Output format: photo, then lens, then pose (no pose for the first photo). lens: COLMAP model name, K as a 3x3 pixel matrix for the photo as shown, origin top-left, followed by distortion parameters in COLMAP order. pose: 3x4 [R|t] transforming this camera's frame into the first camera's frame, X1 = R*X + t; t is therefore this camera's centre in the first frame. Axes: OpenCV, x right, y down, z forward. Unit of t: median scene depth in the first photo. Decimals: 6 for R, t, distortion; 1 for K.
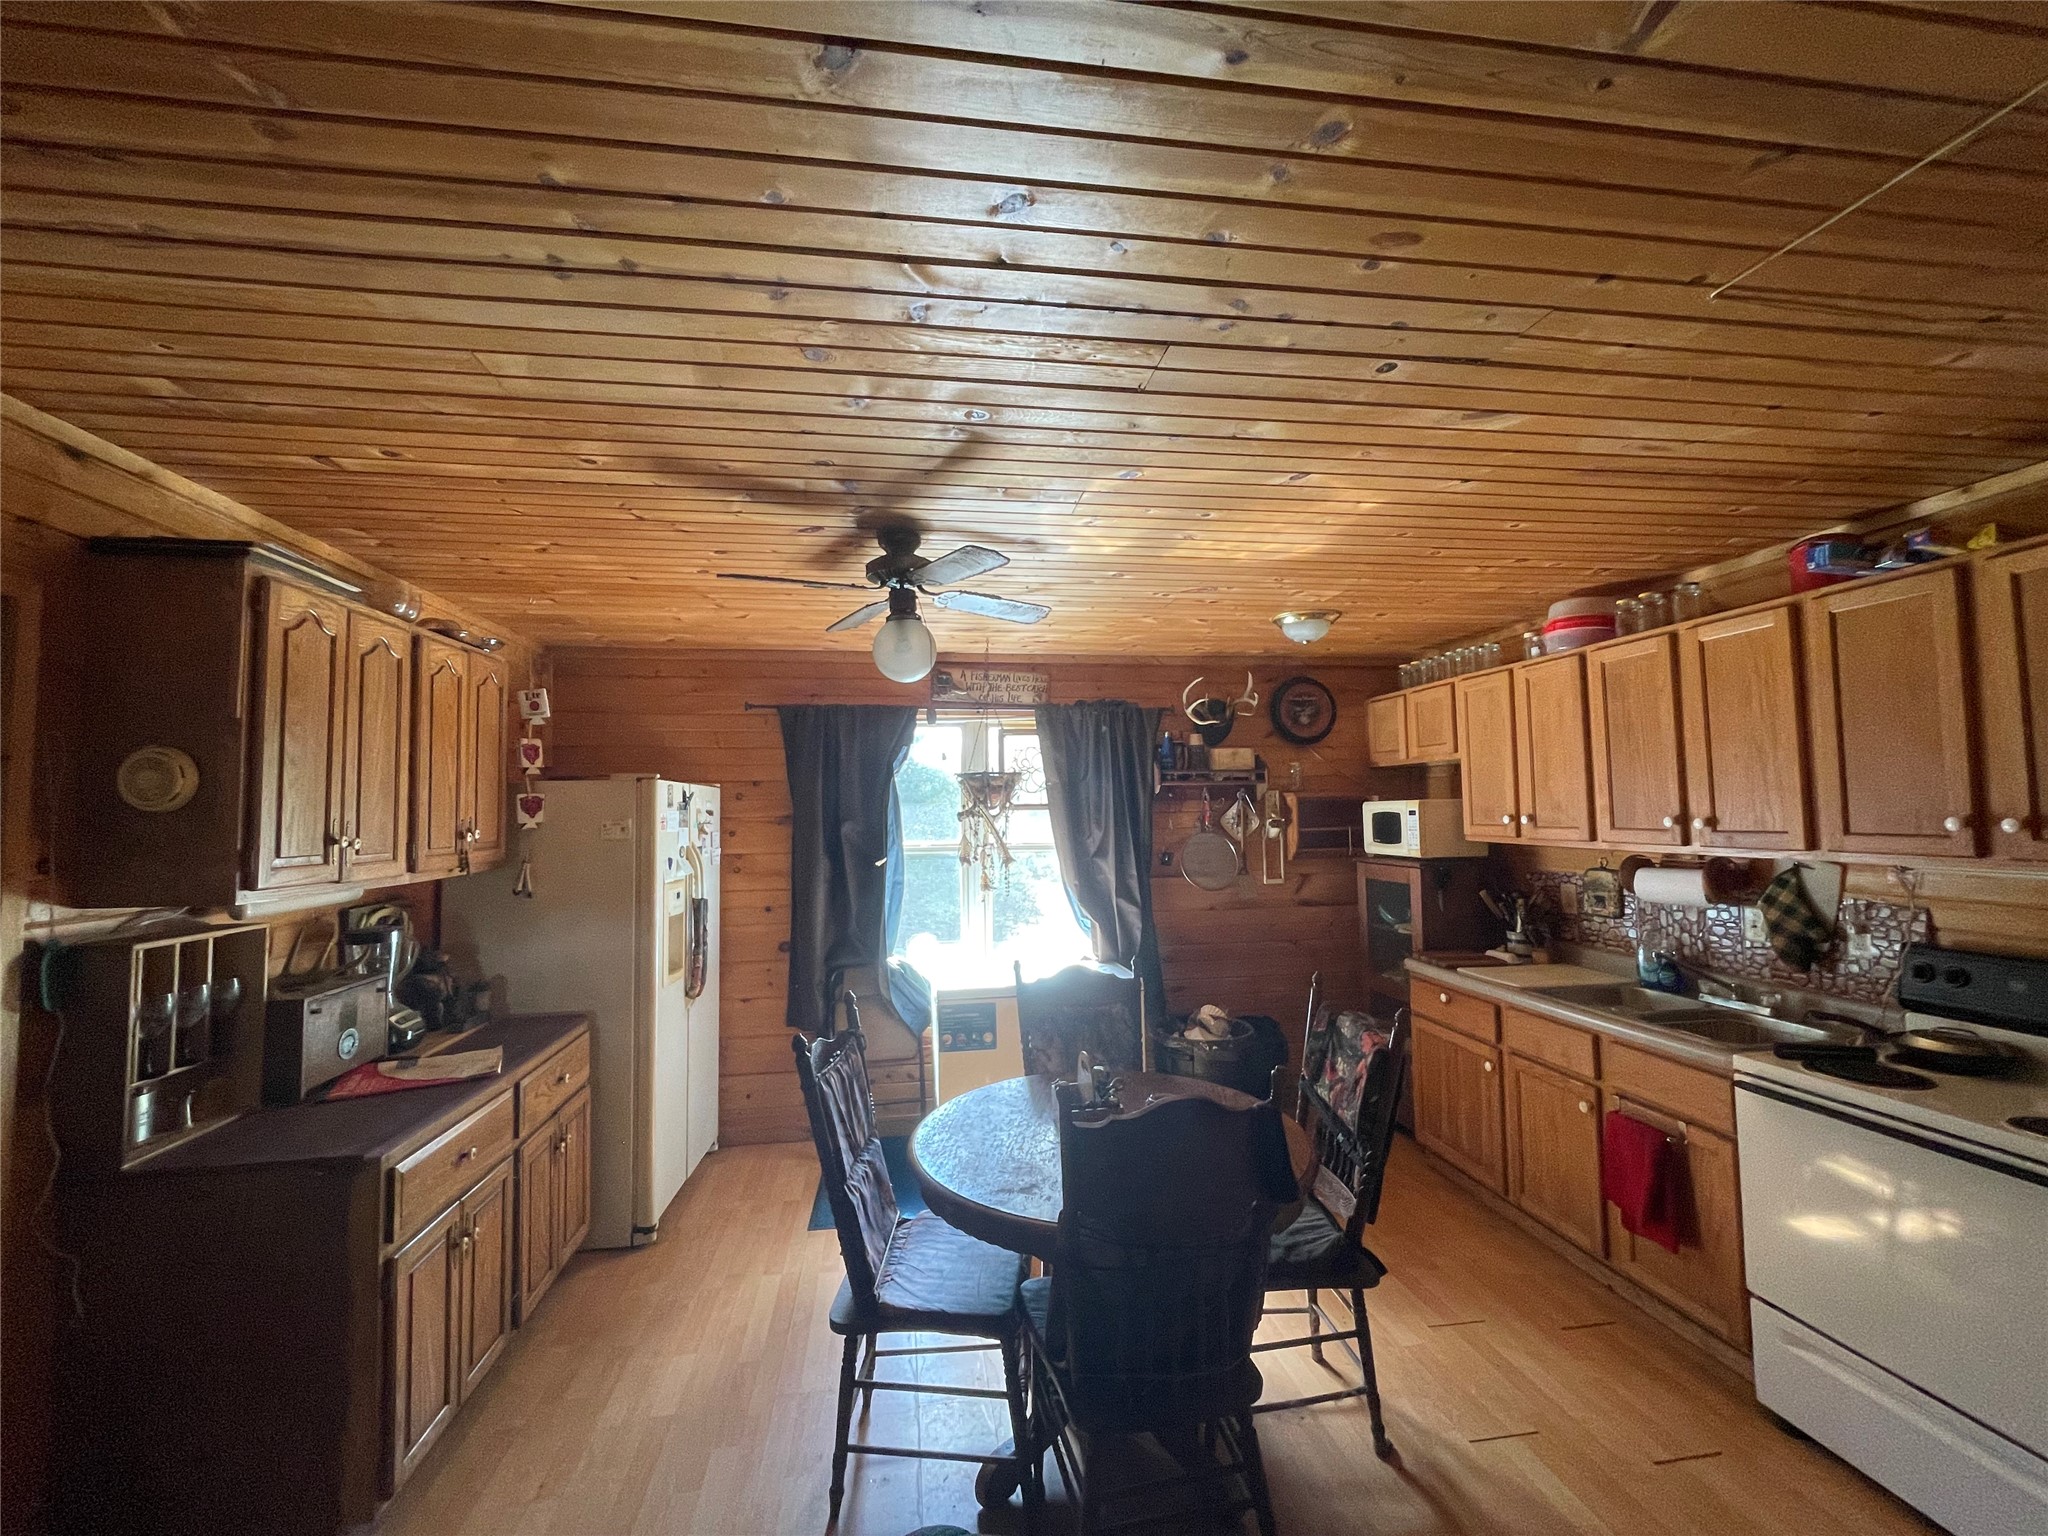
lens RADIAL K [[829.3, 0, 1022.8], [0, 829.3, 764.6], [0, 0, 1]] dist [-0.000309, -0.000657]
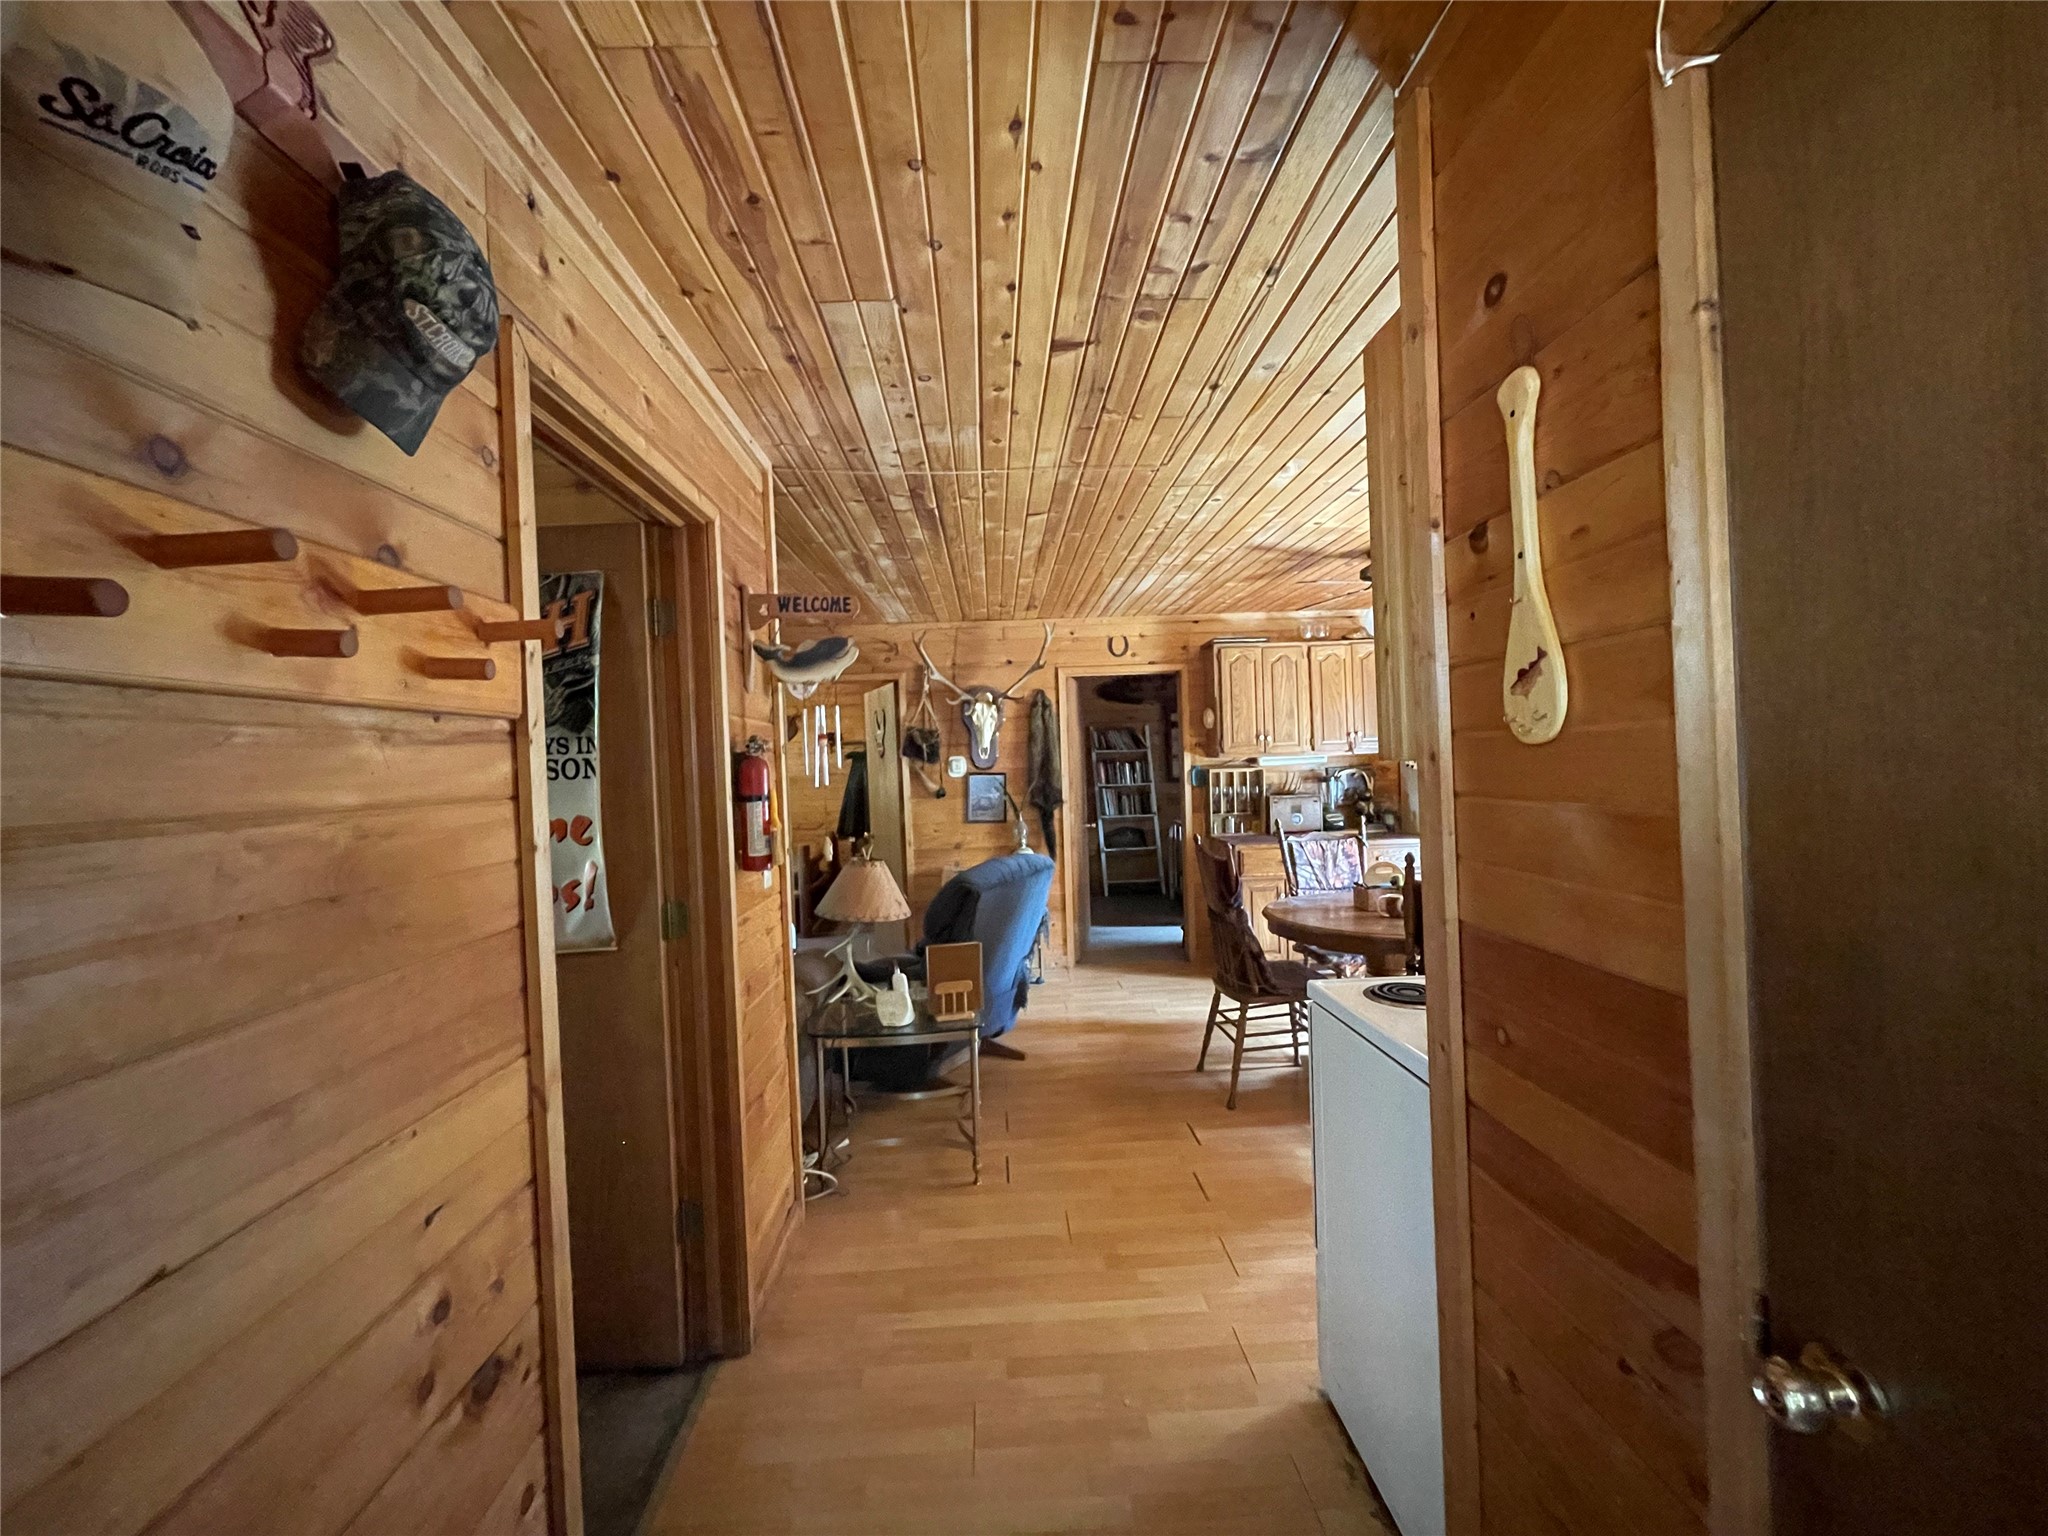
lens RADIAL K [[829.3, 0, 1022.8], [0, 829.3, 764.6], [0, 0, 1]] dist [-0.000309, -0.000657]
pose [[-0.103542, 0.018258, -0.994457, 1.096655], [0.090557, 0.995852, 0.008855, 0.049528], [0.990494, -0.089138, -0.104766, 0.293642]]
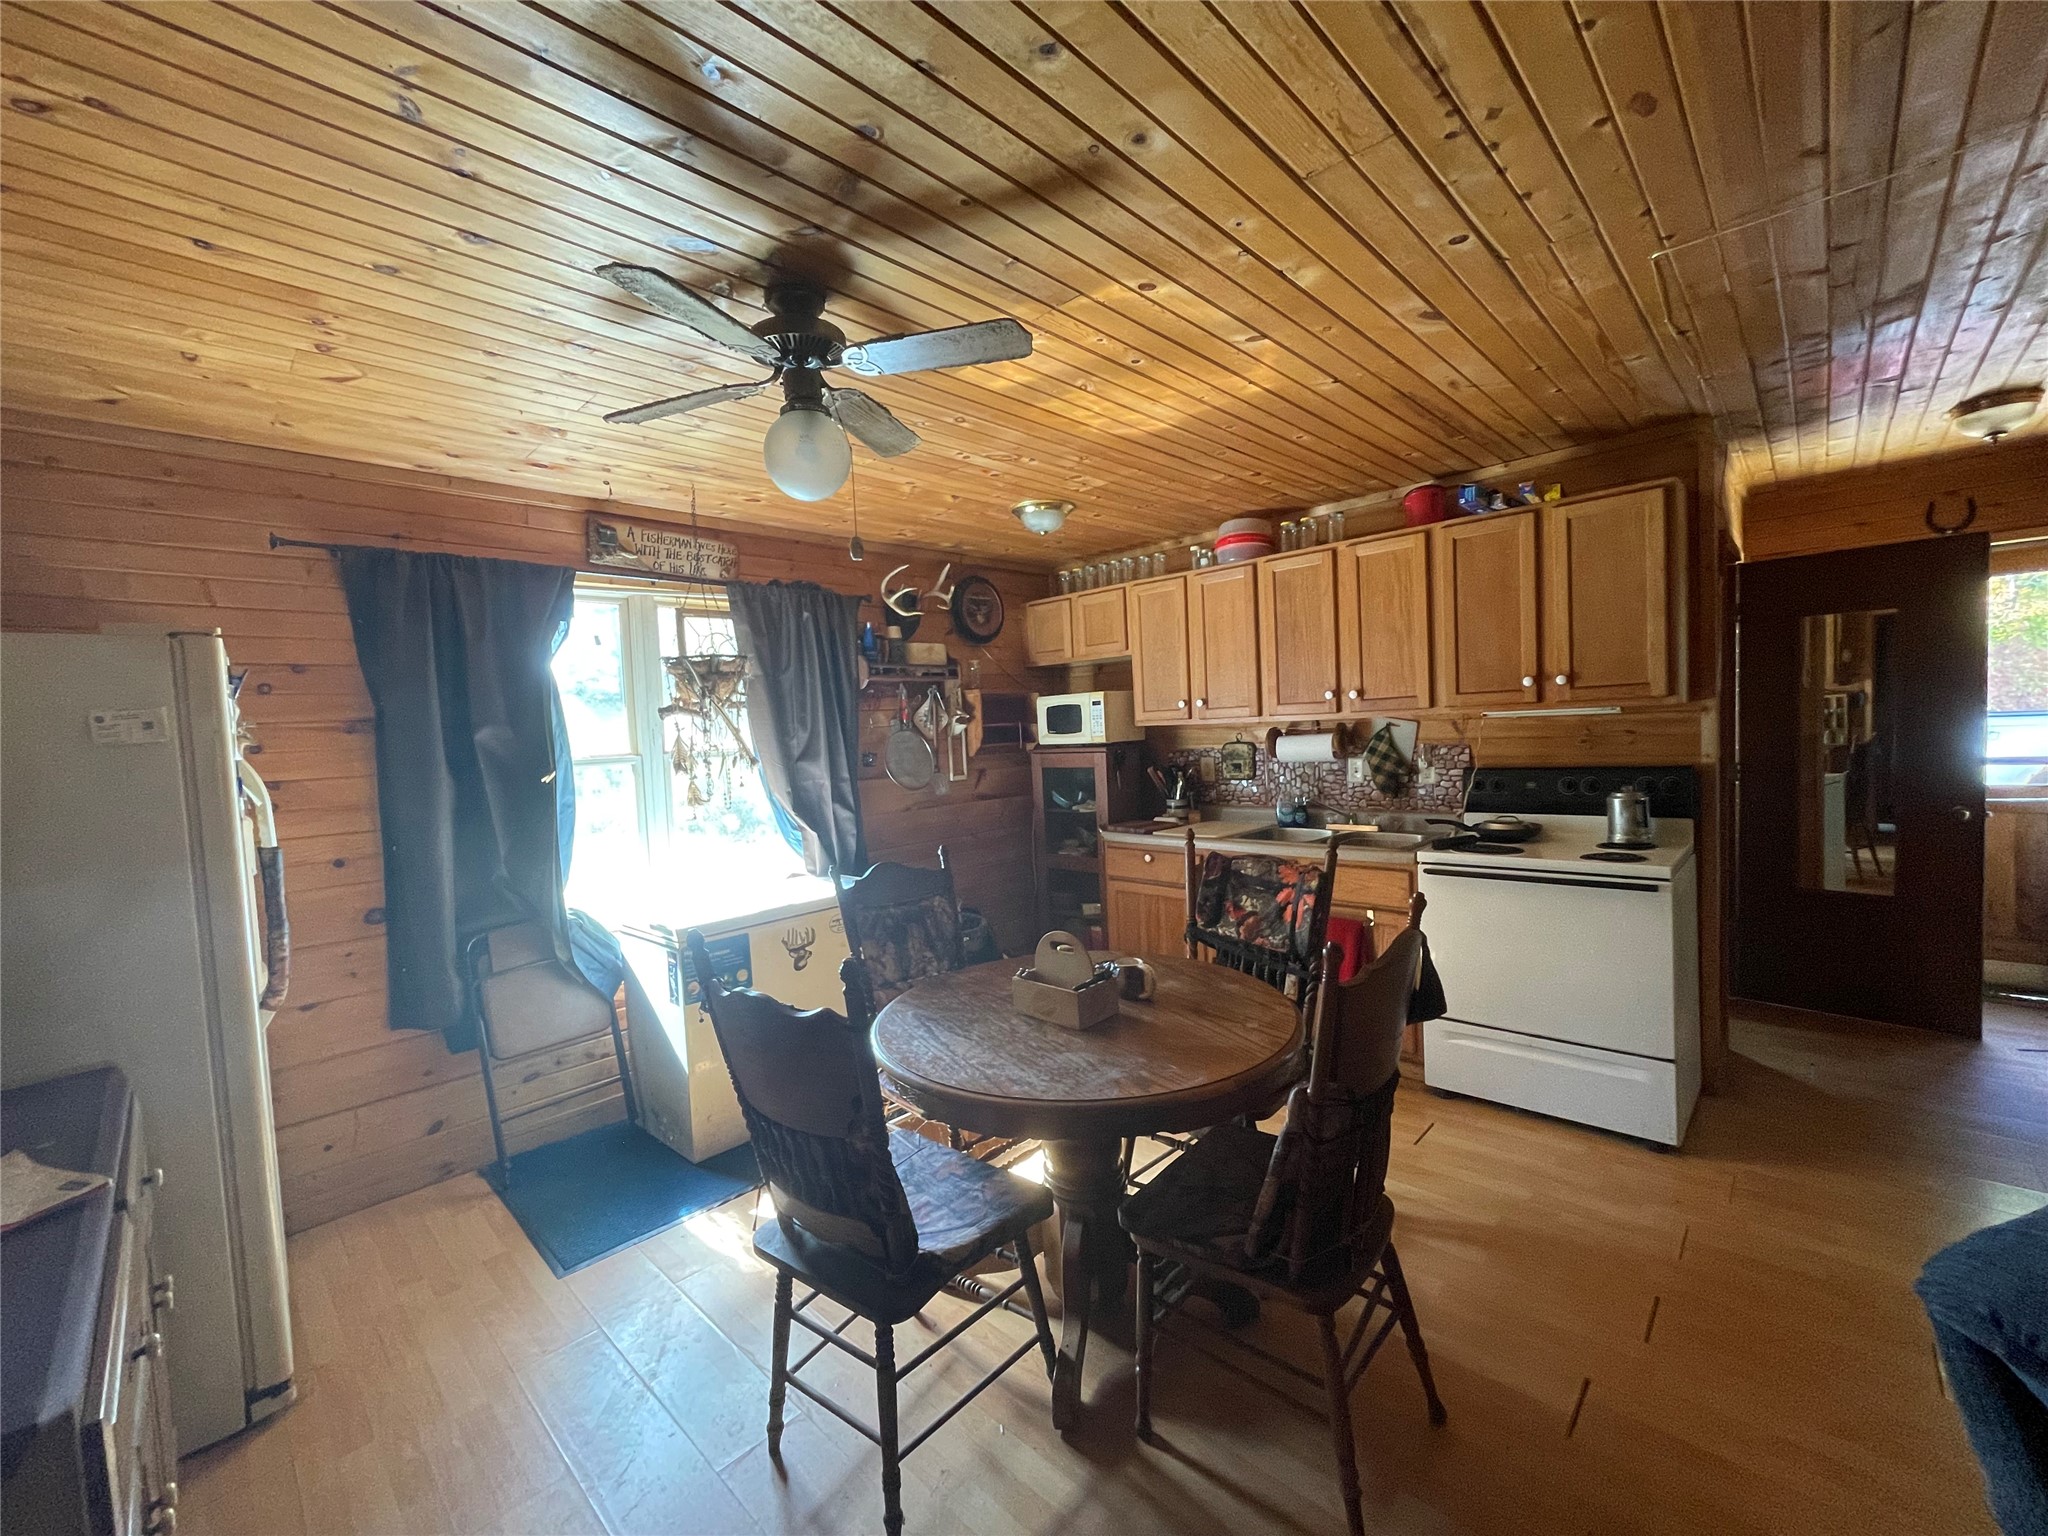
lens RADIAL K [[829.3, 0, 1022.8], [0, 829.3, 764.6], [0, 0, 1]] dist [-0.000309, -0.000657]
pose [[0.792193, -0.052451, 0.608012, -0.305890], [0.003880, 0.996712, 0.080927, 0.052482], [-0.610258, -0.061751, 0.789792, 0.185190]]
